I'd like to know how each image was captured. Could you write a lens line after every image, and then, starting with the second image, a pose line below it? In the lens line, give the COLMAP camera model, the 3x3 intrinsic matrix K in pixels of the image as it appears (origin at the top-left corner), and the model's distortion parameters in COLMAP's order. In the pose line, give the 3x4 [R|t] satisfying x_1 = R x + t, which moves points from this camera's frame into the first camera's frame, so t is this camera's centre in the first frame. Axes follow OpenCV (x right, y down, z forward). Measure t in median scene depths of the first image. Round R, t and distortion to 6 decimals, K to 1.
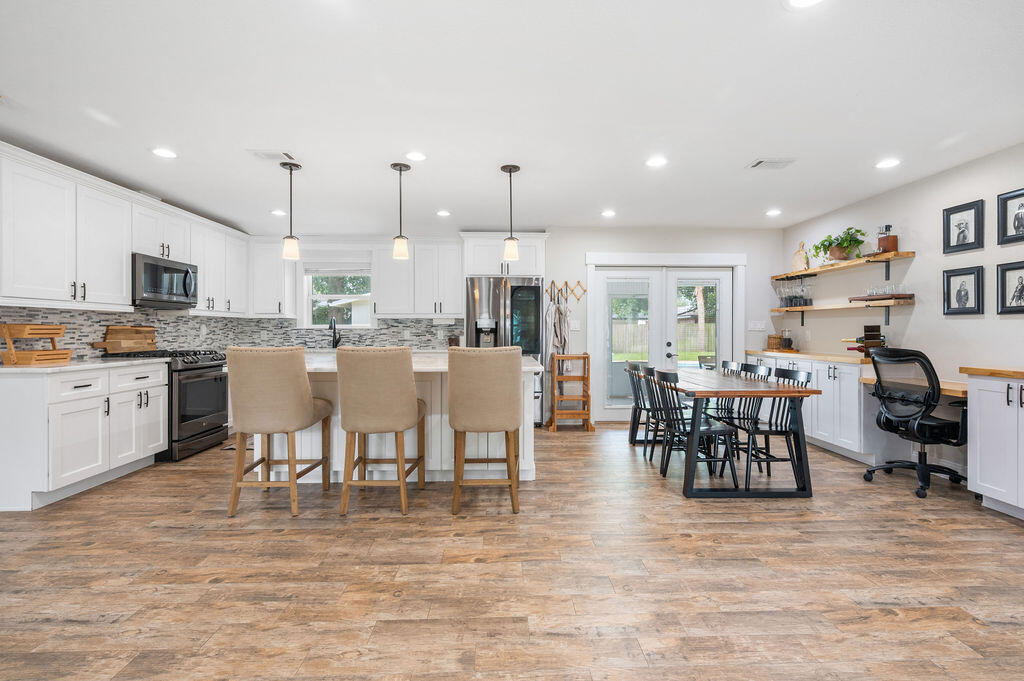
lens RADIAL K [[470.6, 0, 516.9], [0, 470.6, 330.0], [0, 0, 1]] dist [-0.000943, 0.000112]
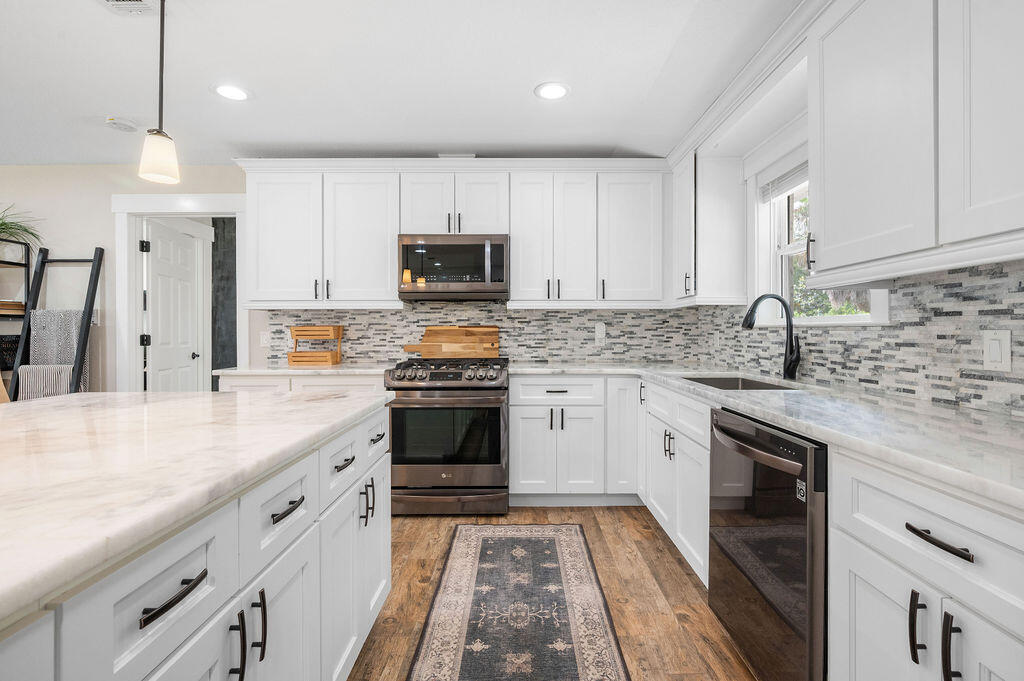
lens RADIAL K [[470.6, 0, 516.9], [0, 470.6, 330.0], [0, 0, 1]] dist [-0.000943, 0.000112]
pose [[-0.036384, -0.002844, -0.999334, -0.015213], [0.002776, 0.999992, -0.002947, 0.000844], [0.999334, -0.002881, -0.036375, 1.095422]]
